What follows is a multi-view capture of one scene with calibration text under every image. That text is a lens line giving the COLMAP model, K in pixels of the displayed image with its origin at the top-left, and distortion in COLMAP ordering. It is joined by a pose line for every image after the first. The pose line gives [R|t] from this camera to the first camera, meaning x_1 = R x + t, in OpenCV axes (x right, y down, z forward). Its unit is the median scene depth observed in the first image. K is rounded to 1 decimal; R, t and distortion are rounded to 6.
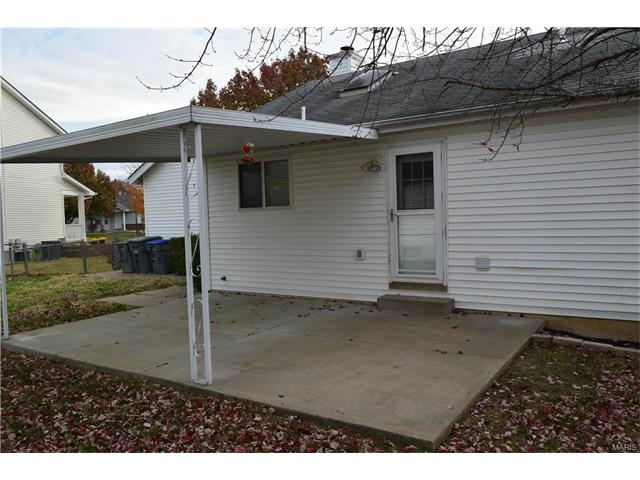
lens RADIAL K [[500.7, 0, 320.0], [0, 500.7, 240.0], [0, 0, 1]] dist [-0.007152, -0.001586]
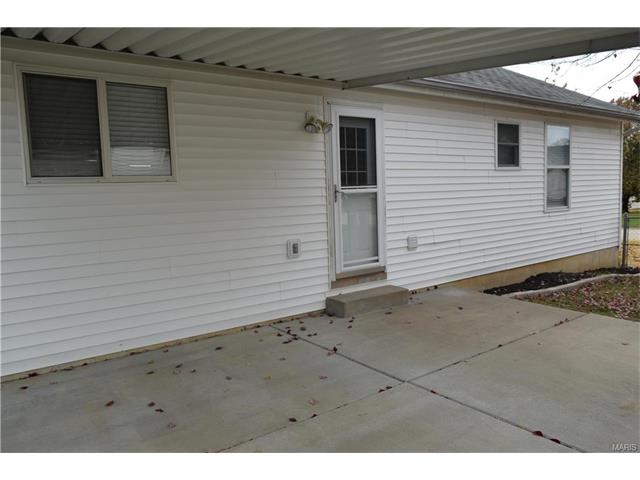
lens RADIAL K [[500.7, 0, 320.0], [0, 500.7, 240.0], [0, 0, 1]] dist [-0.007152, -0.001586]
pose [[0.321424, -0.077734, 0.943740, -0.603046], [0.057342, 0.996394, 0.062541, -0.027575], [-0.945198, 0.034014, 0.324722, 0.787493]]
